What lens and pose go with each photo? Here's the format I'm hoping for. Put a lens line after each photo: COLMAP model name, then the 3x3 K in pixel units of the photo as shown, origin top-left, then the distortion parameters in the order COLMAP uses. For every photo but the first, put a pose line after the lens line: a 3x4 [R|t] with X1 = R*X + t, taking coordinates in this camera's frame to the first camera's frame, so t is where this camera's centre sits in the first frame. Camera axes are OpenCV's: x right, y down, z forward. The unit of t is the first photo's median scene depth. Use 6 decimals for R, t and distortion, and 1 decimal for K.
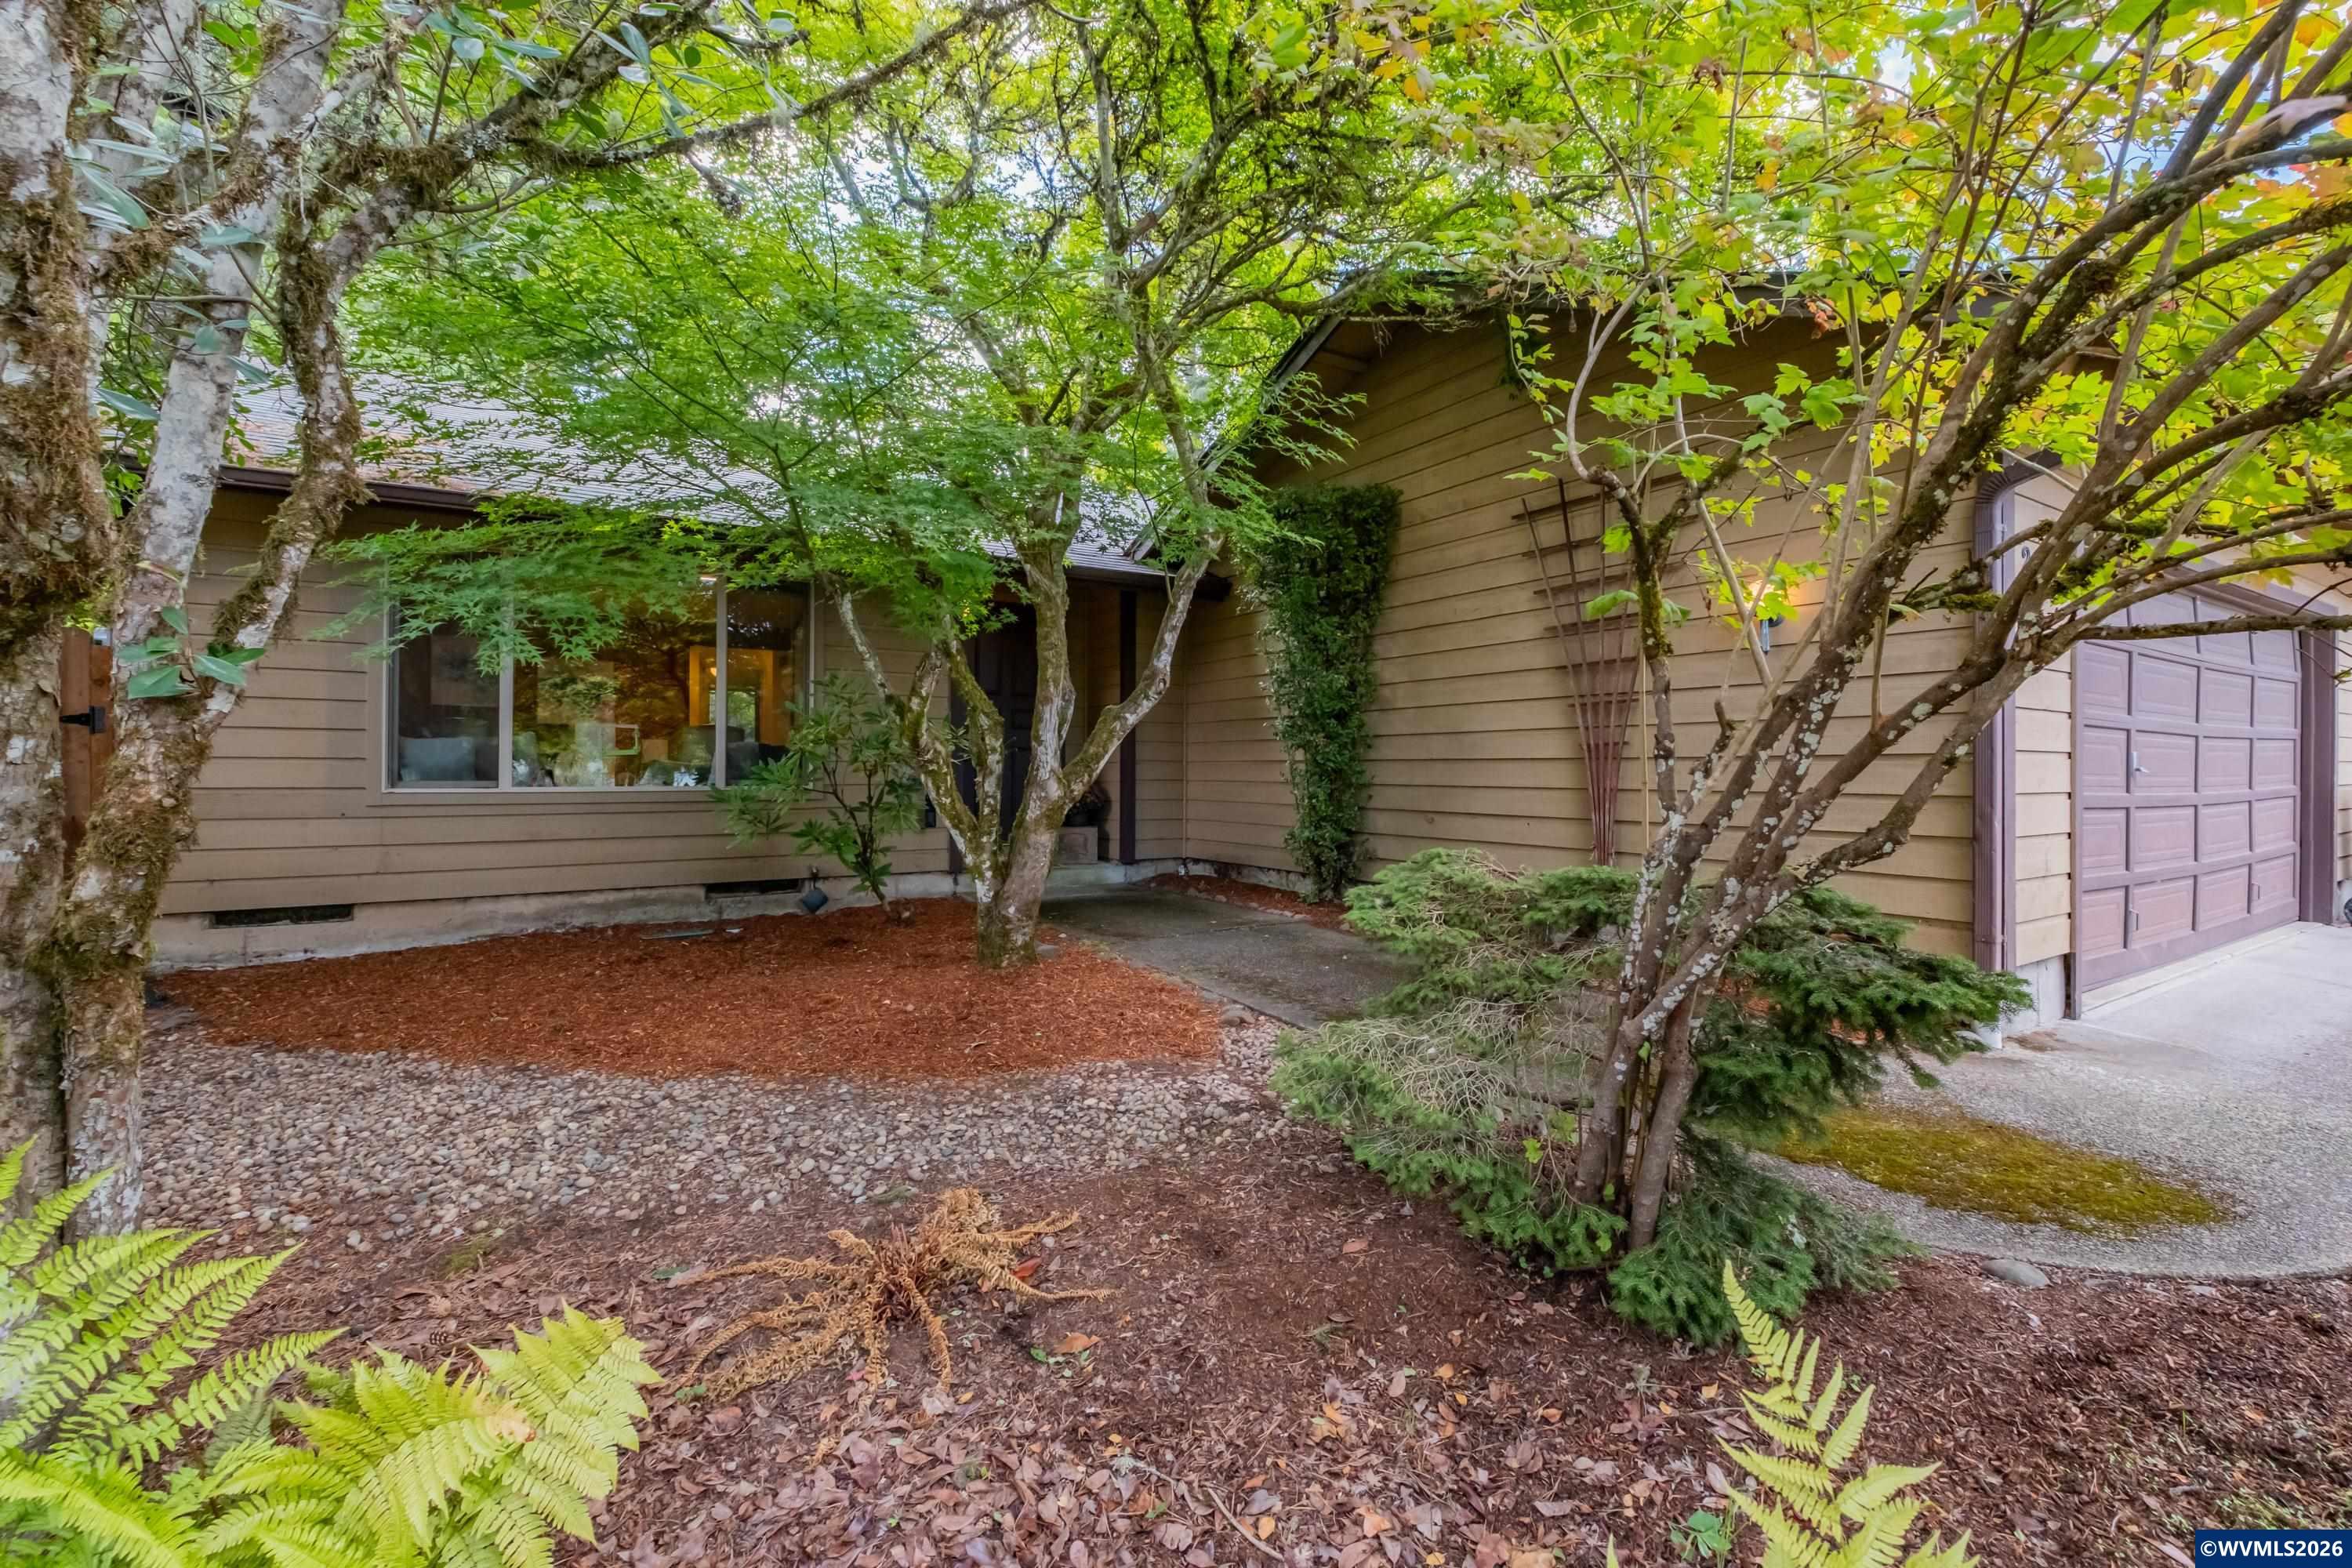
lens RADIAL K [[1007.4, 0, 1177.2], [0, 1007.4, 763.8], [0, 0, 1]] dist [0.002496, -0.009049]
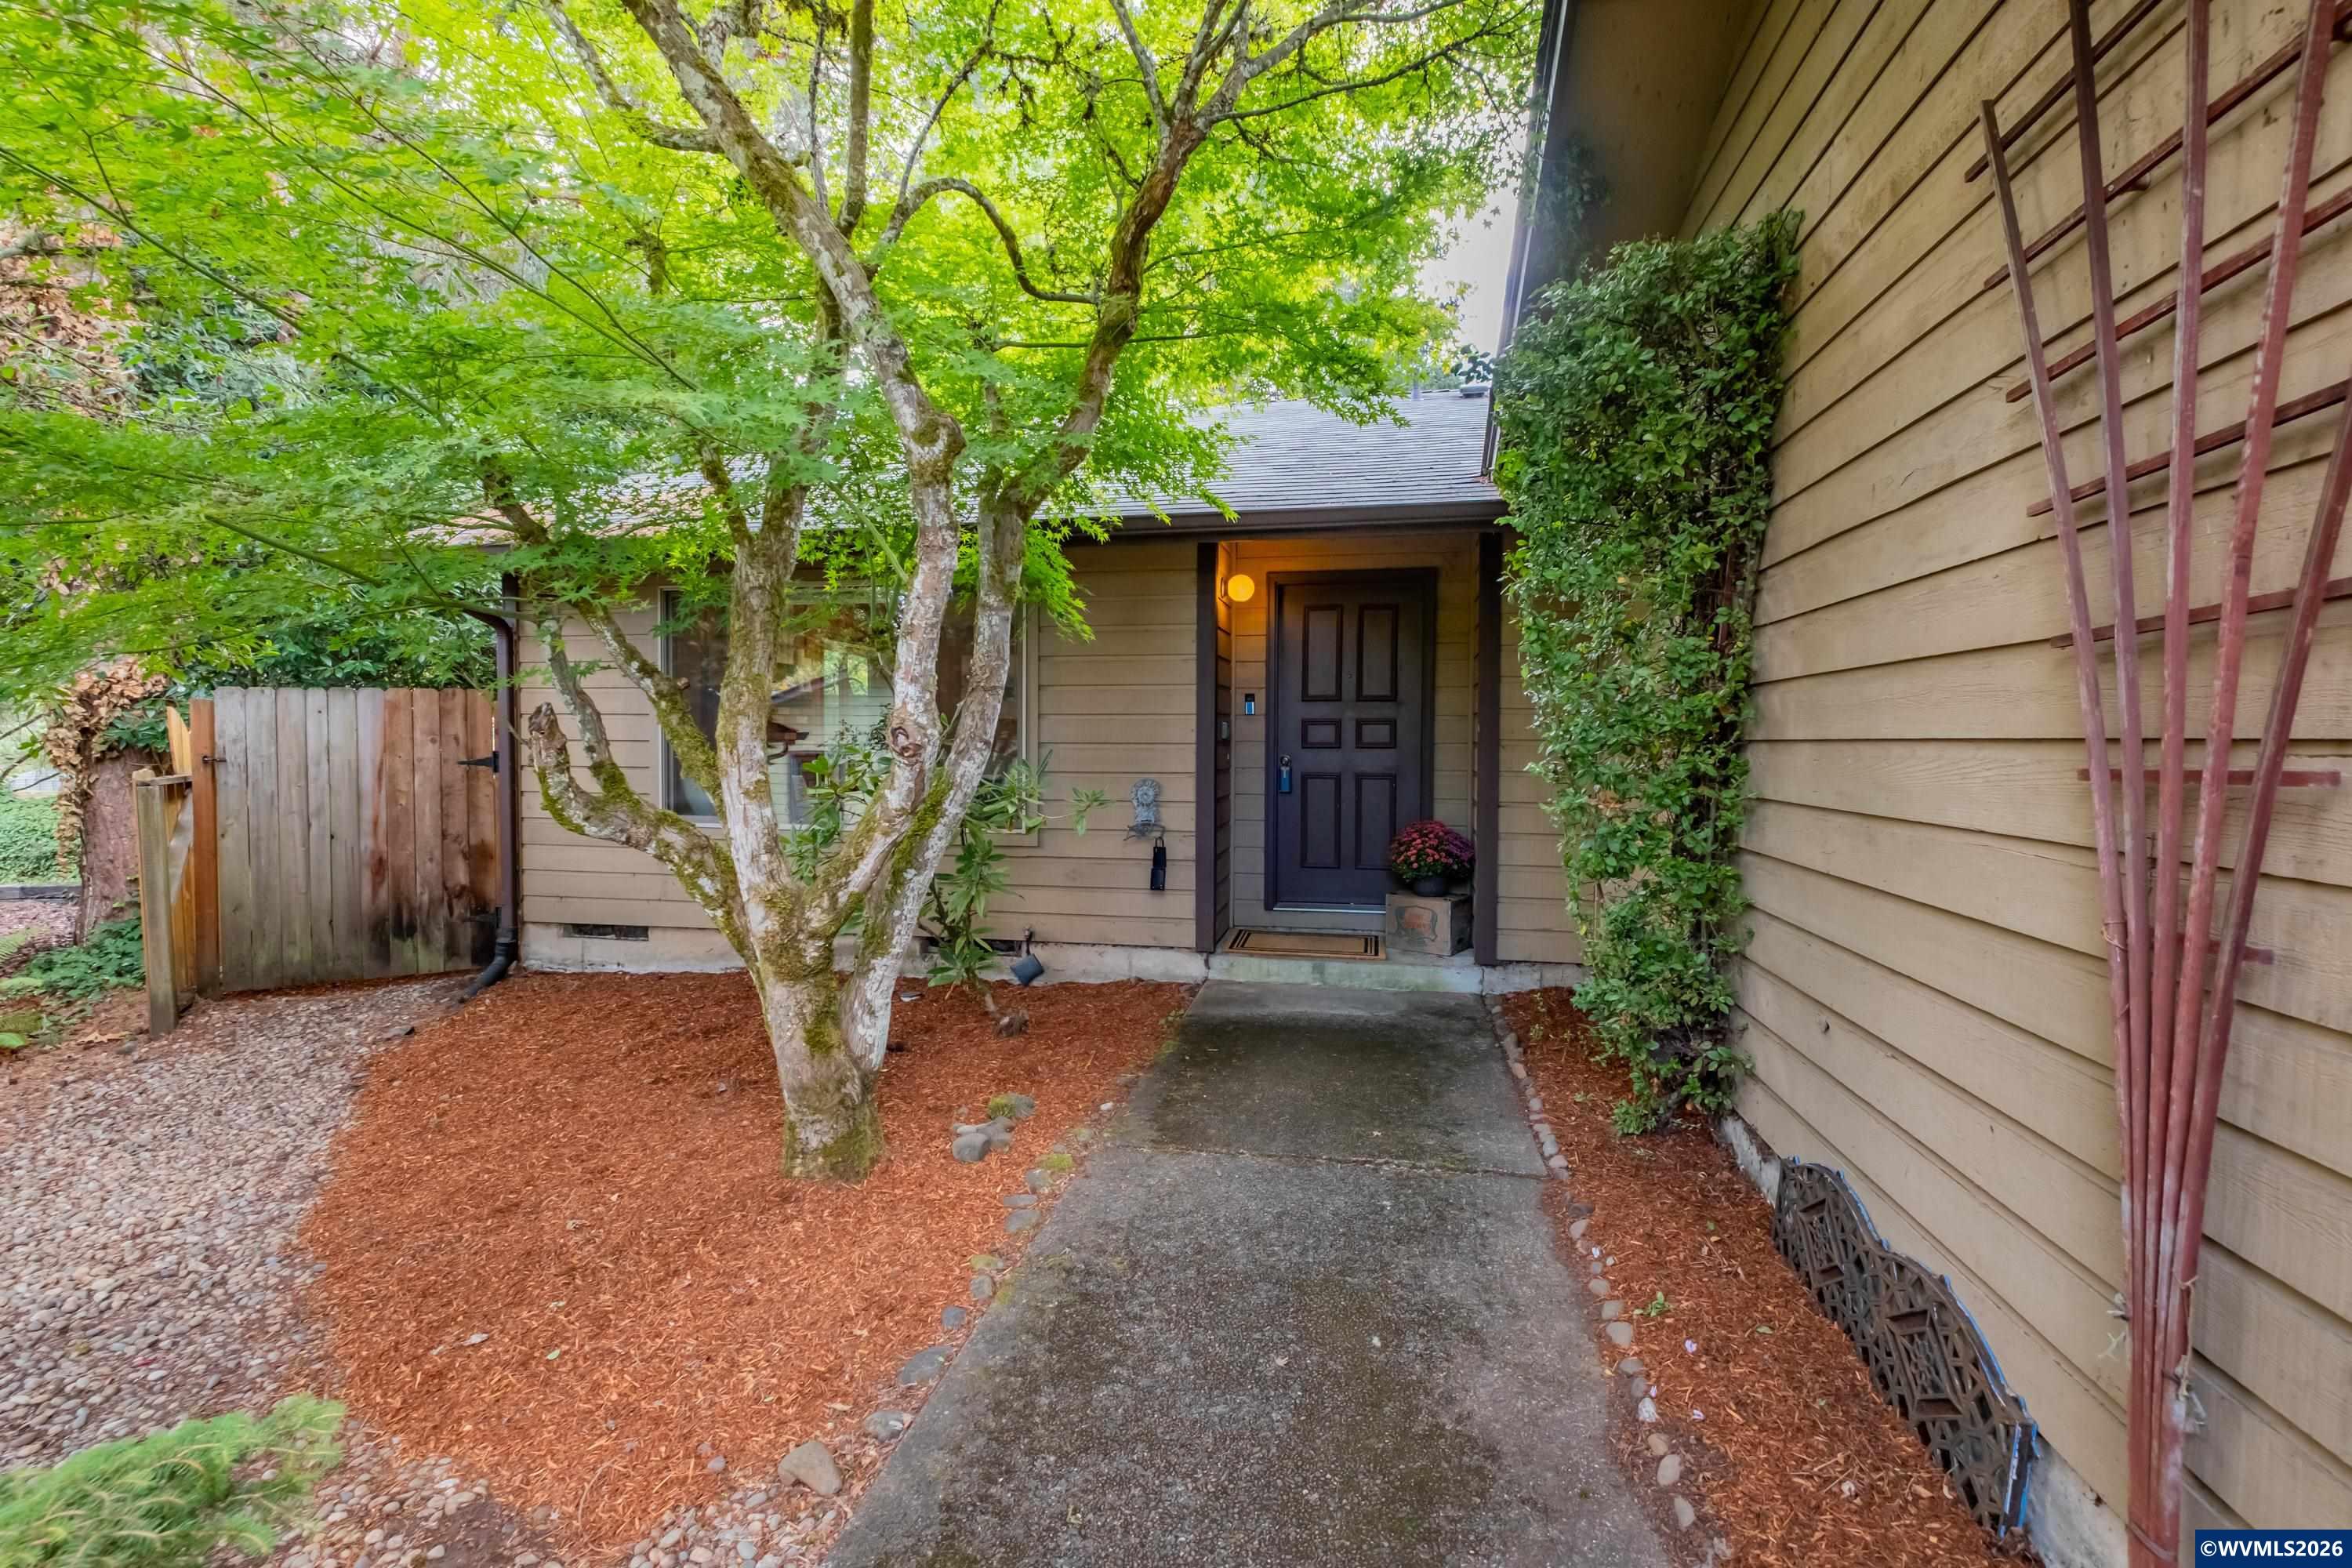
lens RADIAL K [[1007.4, 0, 1177.2], [0, 1007.4, 763.8], [0, 0, 1]] dist [0.002496, -0.009049]
pose [[0.721901, 0.011252, -0.691905, 0.327579], [0.001427, 0.999841, 0.017748, -0.052620], [0.691995, -0.013799, 0.721770, 0.520914]]
